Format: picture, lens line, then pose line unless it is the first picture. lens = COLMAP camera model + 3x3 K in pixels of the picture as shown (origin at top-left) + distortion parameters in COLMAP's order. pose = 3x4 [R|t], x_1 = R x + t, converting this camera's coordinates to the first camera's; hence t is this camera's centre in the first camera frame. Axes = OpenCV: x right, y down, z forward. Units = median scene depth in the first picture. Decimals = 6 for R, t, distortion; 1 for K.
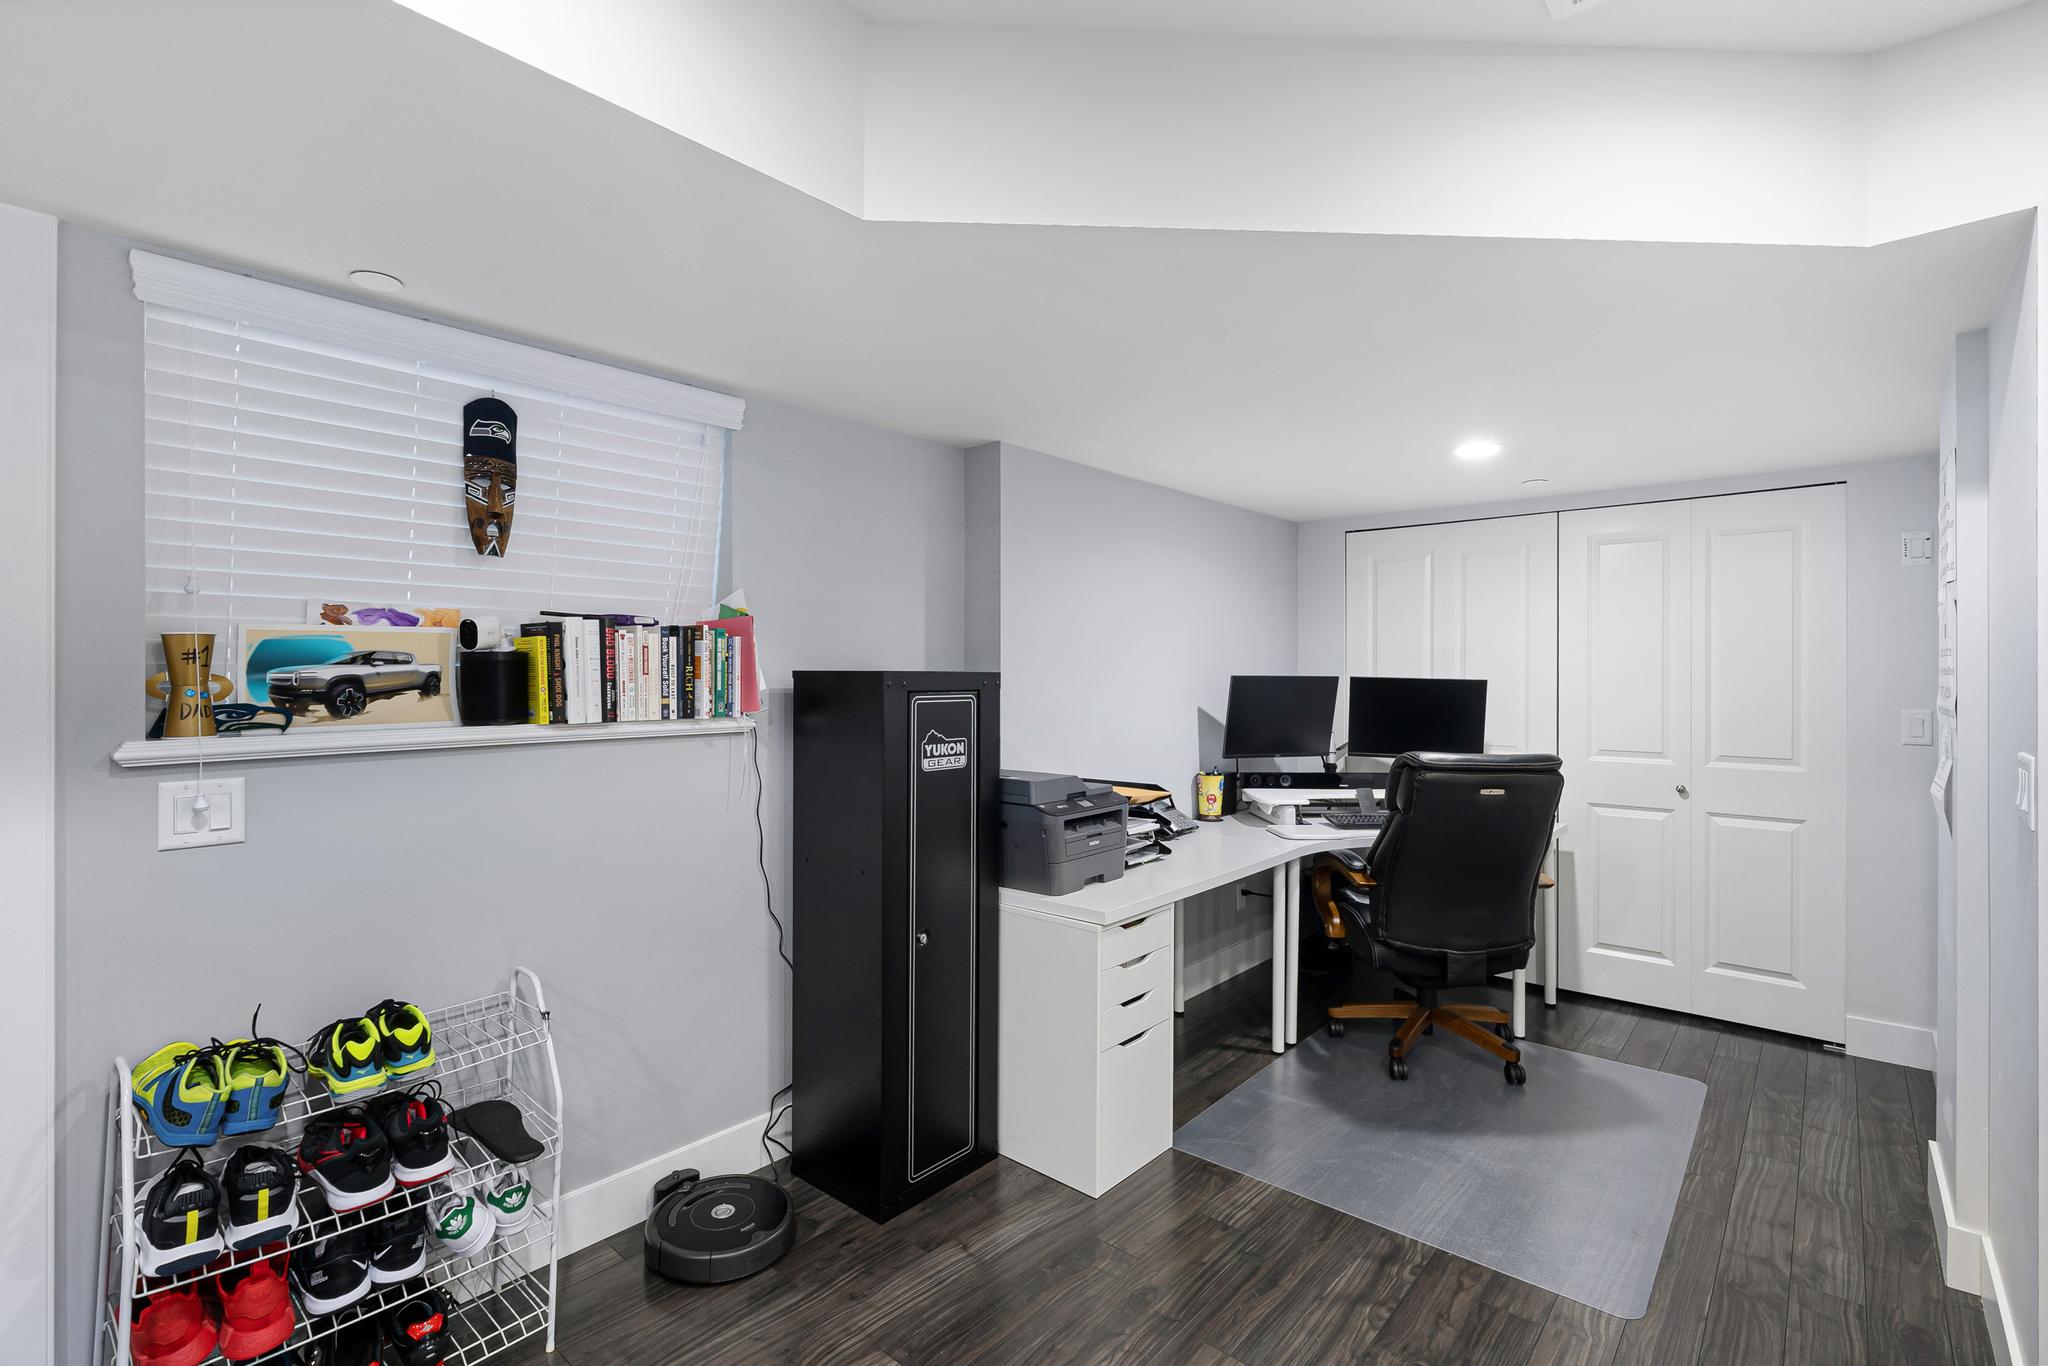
lens RADIAL K [[930.9, 0, 1034.0], [0, 930.9, 677.8], [0, 0, 1]] dist [-0.012517, 0.002184]
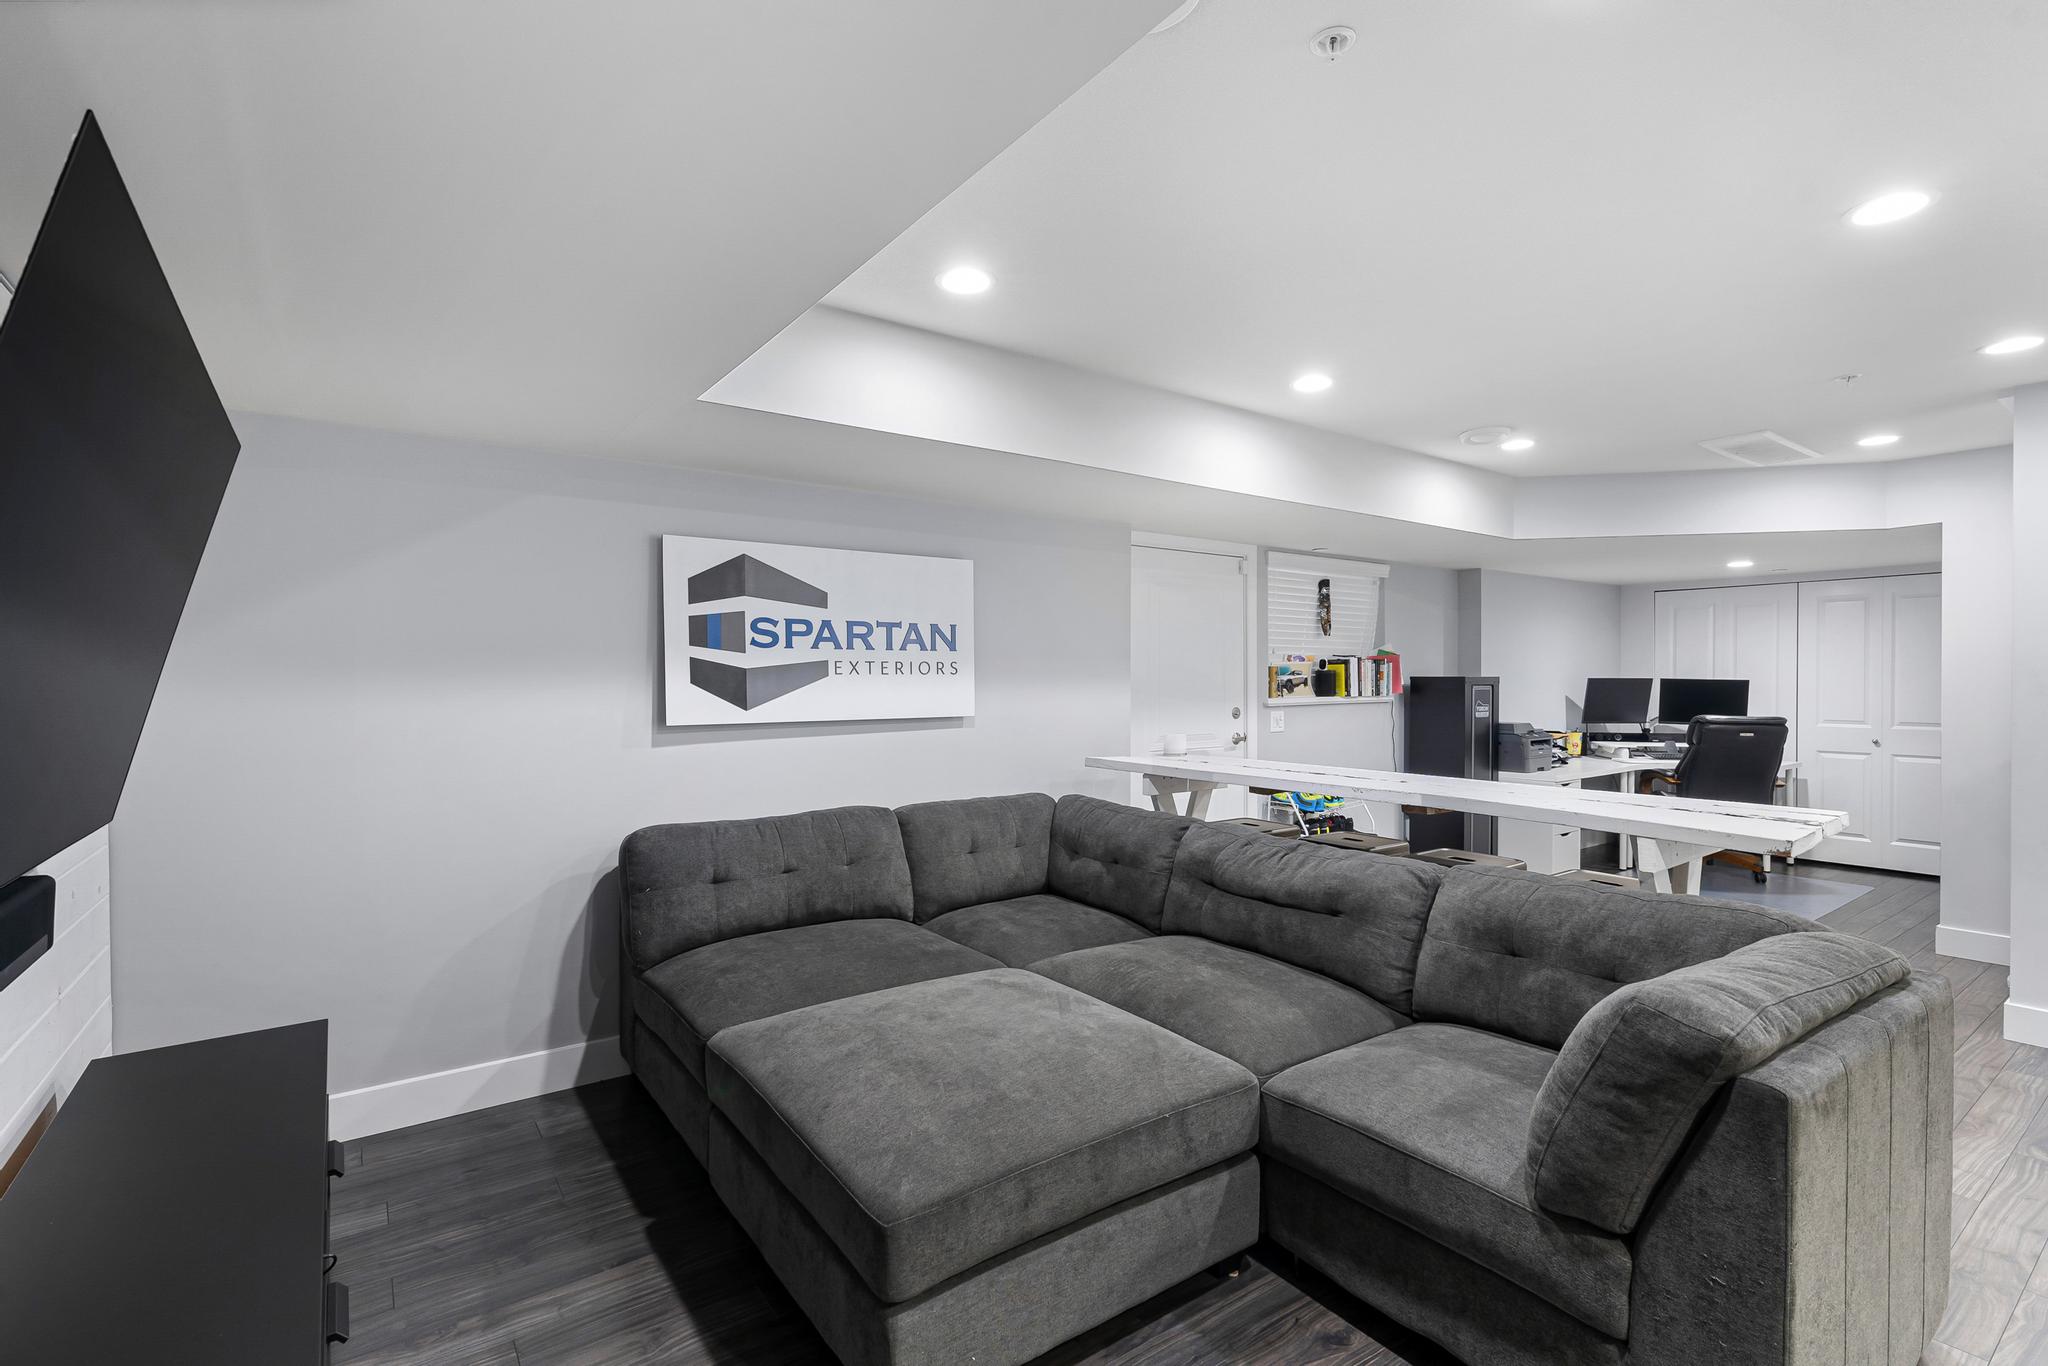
lens RADIAL K [[930.9, 0, 1007.8], [0, 930.9, 690.4], [0, 0, 1]] dist [-0.012517, 0.002184]
pose [[0.969250, -0.000654, -0.246079, -0.563542], [0.003026, 0.999953, 0.009262, 0.002255], [0.246061, -0.009722, 0.969206, -1.327030]]
